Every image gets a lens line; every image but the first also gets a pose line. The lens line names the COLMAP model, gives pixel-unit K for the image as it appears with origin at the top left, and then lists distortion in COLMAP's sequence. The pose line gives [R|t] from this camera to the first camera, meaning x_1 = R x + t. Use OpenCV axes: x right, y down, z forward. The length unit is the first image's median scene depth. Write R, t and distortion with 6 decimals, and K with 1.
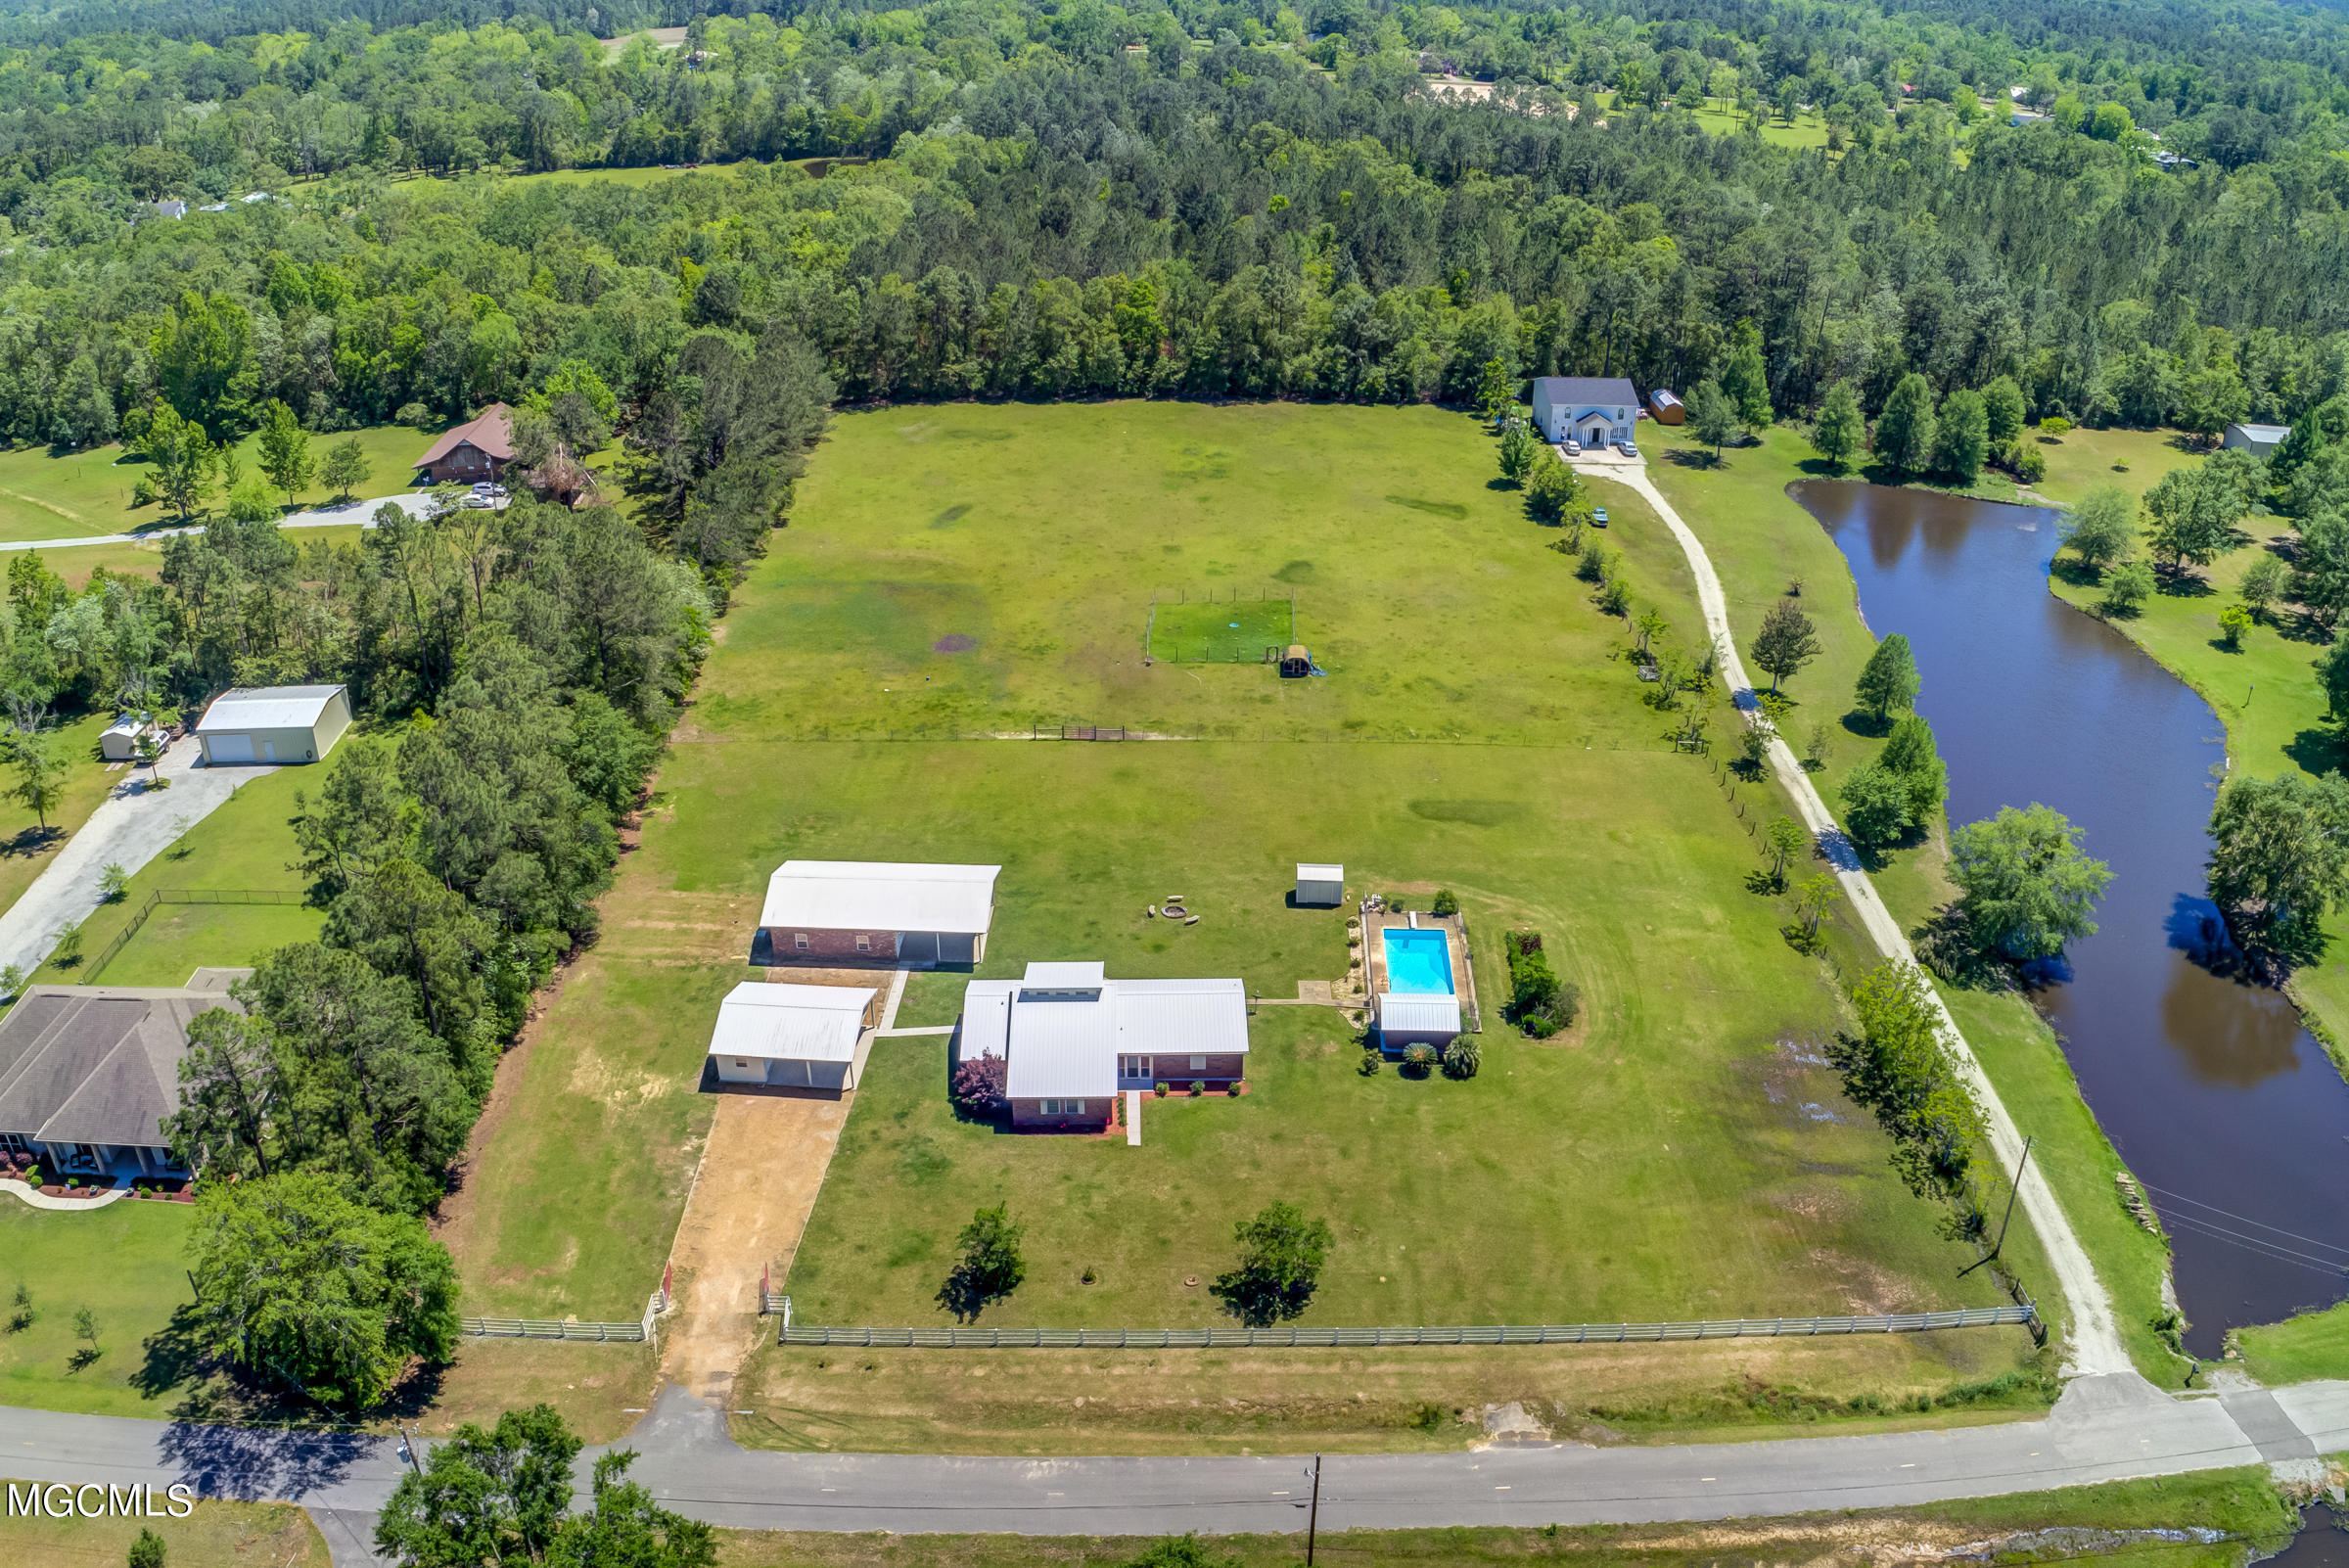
lens RADIAL K [[1868.9, 0, 1183.5], [0, 1868.9, 768.4], [0, 0, 1]] dist [-0.237001, 0.062424]
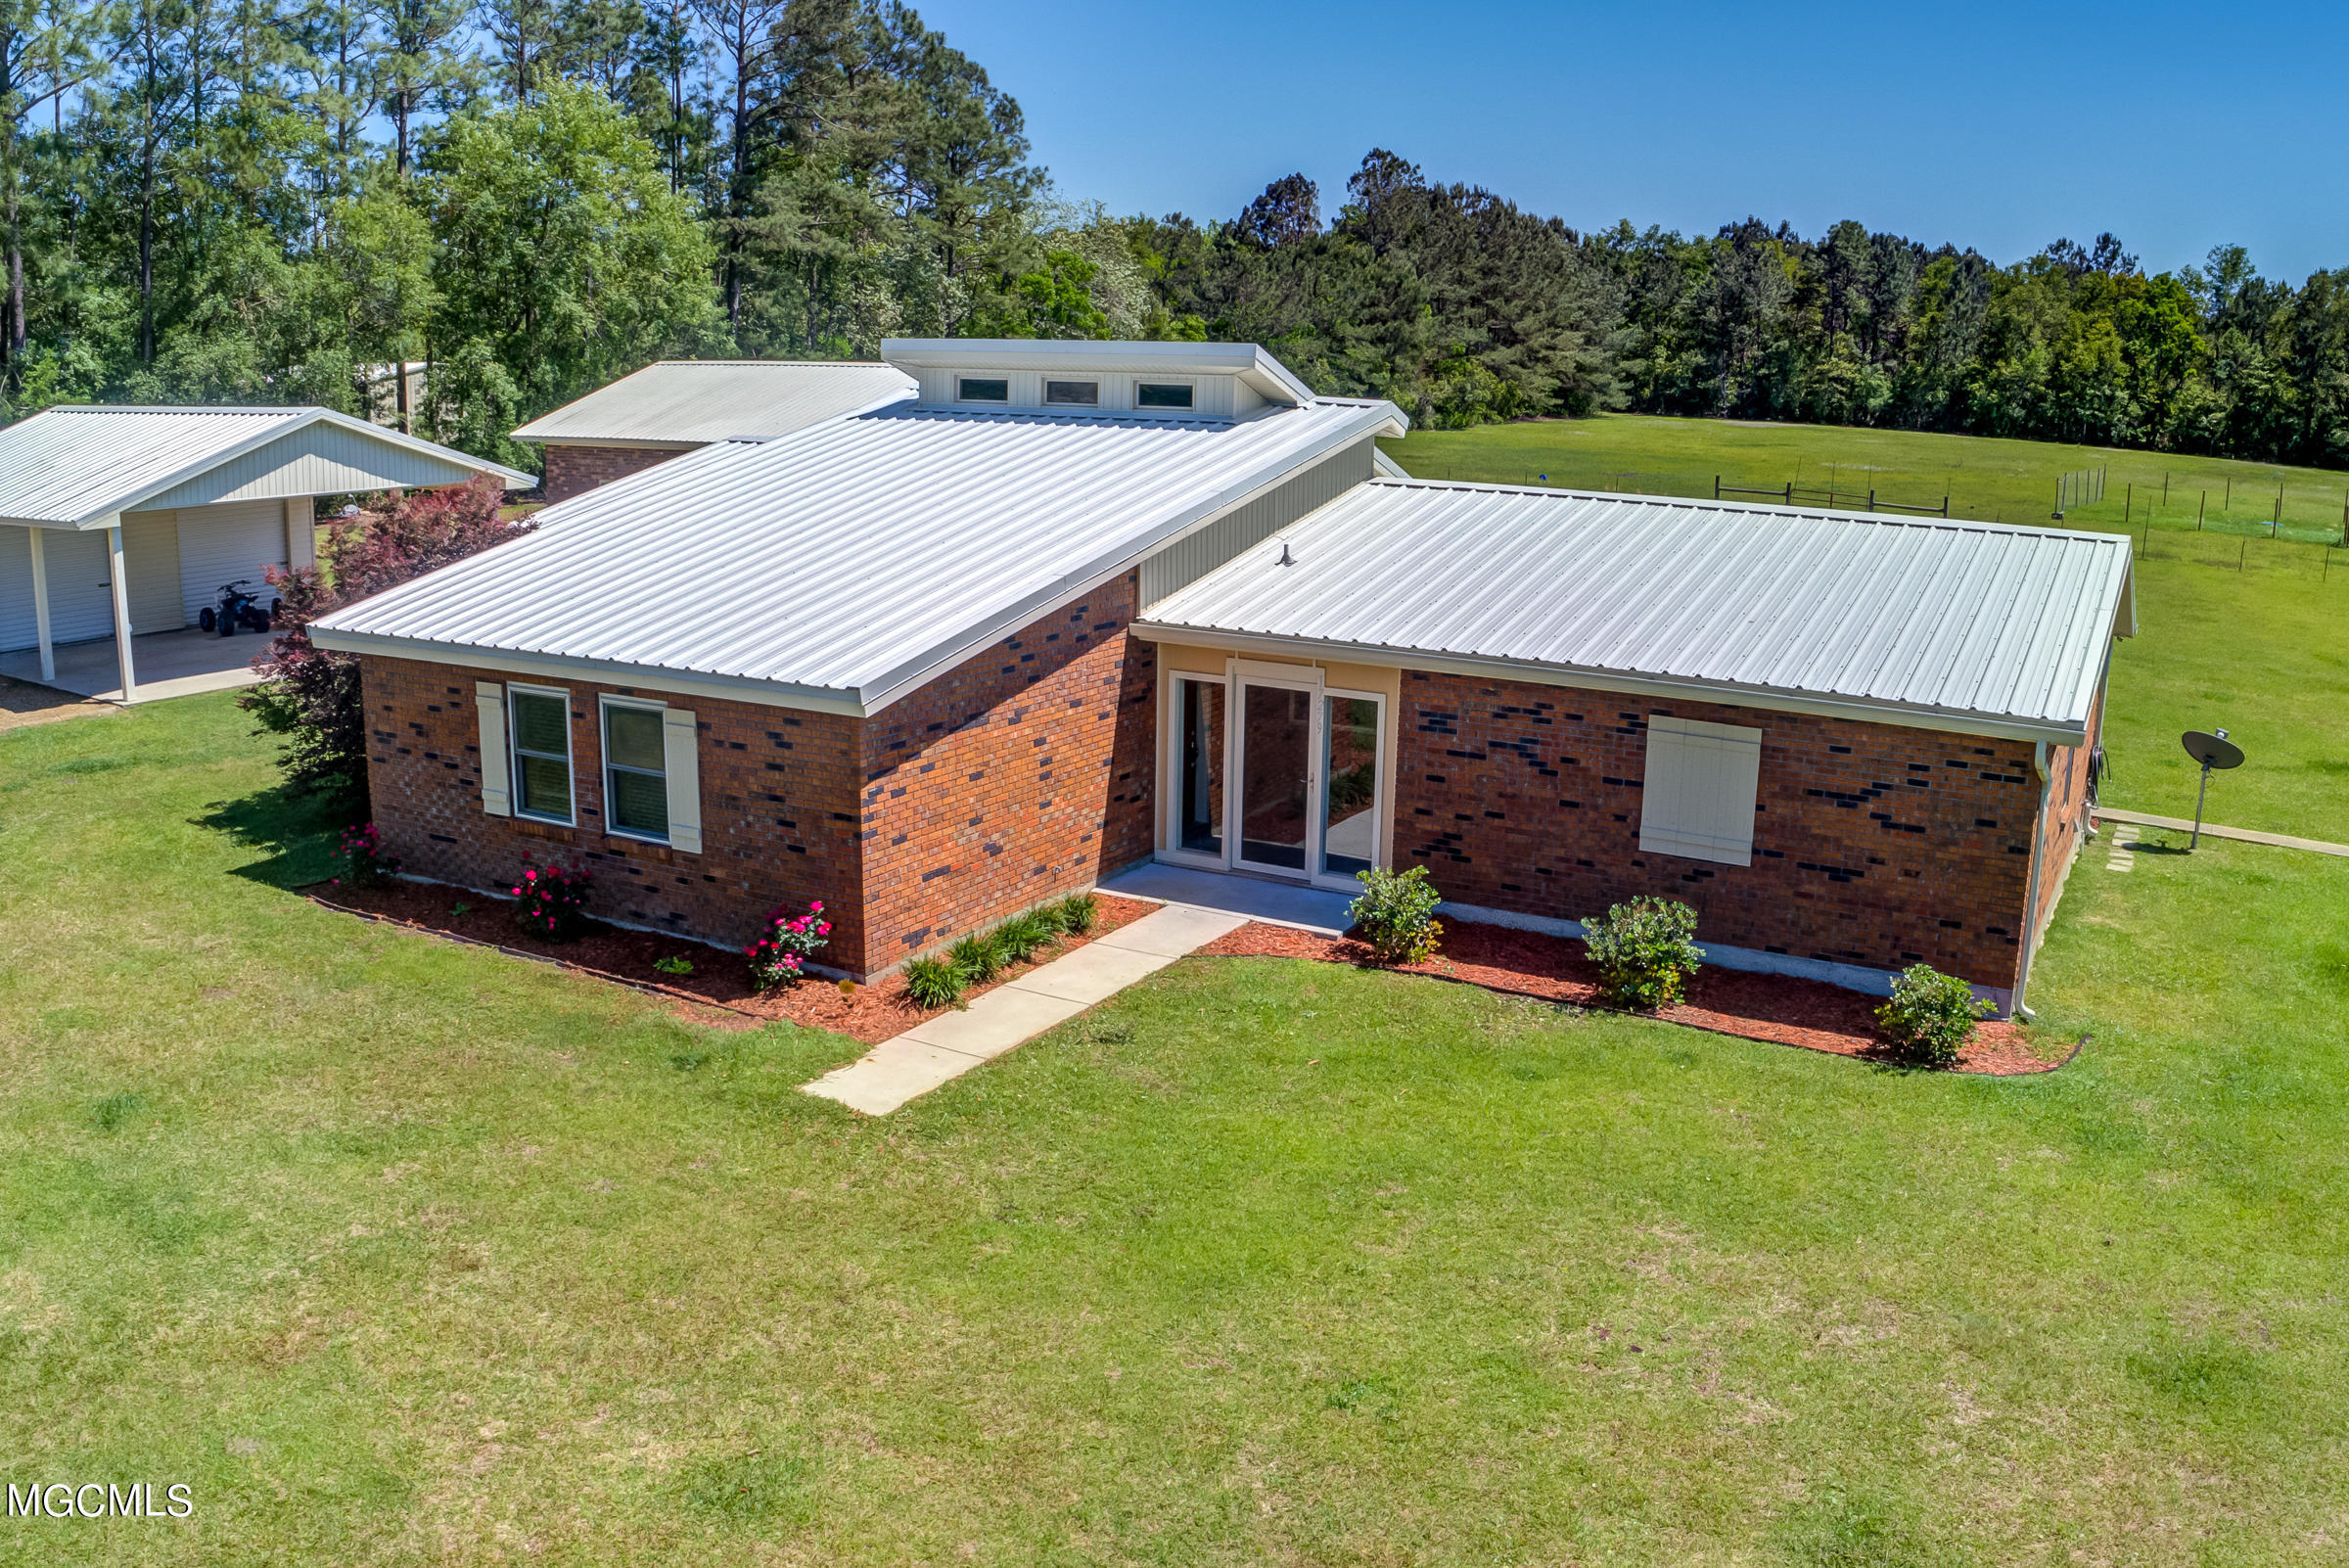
lens RADIAL K [[1983.5, 0, 1259.6], [0, 1983.5, 826.3], [0, 0, 1]] dist [-0.212831, 0.013948]
pose [[0.876166, 0.133858, -0.463050, 0.028990], [-0.241437, 0.953340, -0.181247, 0.121691], [0.417183, 0.270600, 0.867603, 0.542416]]
